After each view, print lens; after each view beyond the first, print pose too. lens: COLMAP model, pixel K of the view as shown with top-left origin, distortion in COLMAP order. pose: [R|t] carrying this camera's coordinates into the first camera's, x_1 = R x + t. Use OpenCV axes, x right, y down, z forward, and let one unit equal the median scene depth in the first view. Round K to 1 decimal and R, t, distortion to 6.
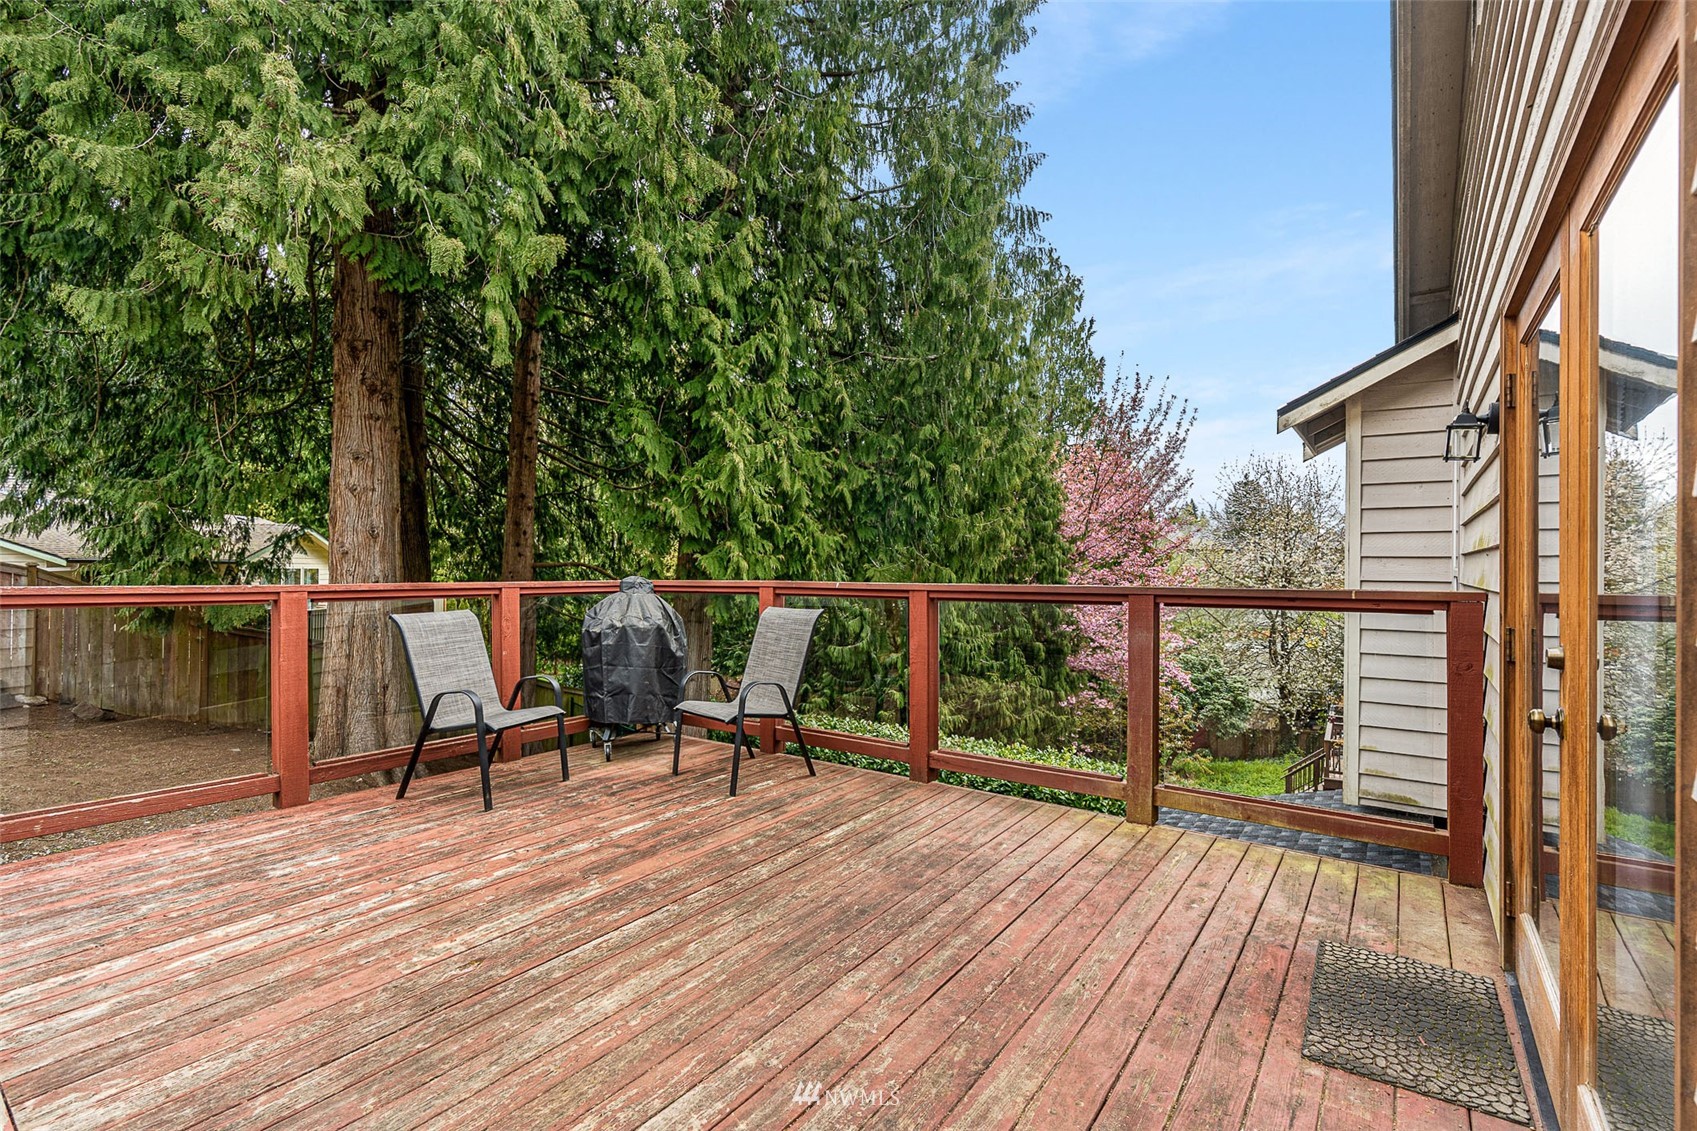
lens RADIAL K [[762.9, 0, 842.0], [0, 762.9, 564.7], [0, 0, 1]] dist [-0.007652, 0.003335]
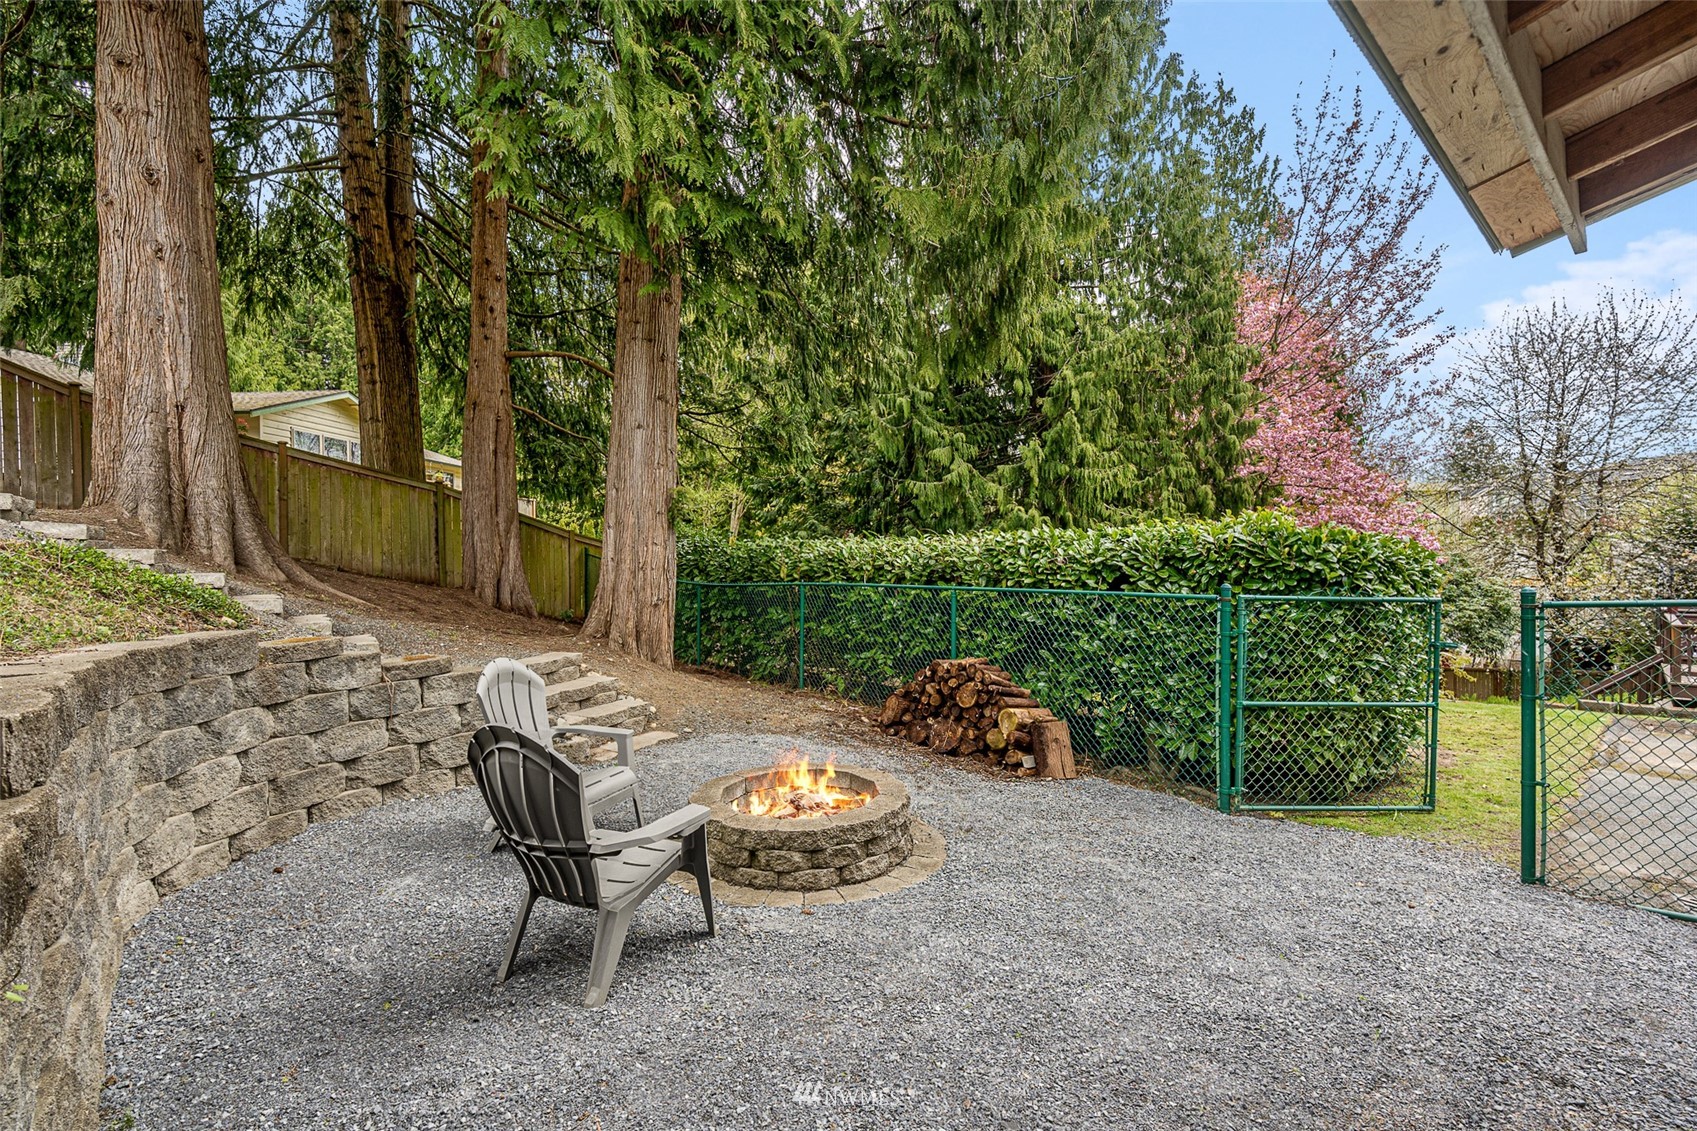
lens RADIAL K [[762.9, 0, 850.5], [0, 762.9, 560.6], [0, 0, 1]] dist [-0.007652, 0.003335]
pose [[0.981142, -0.017301, -0.192514, 0.087582], [0.020988, 0.999633, 0.017130, 0.207832], [0.192147, -0.020847, 0.981145, 0.301905]]
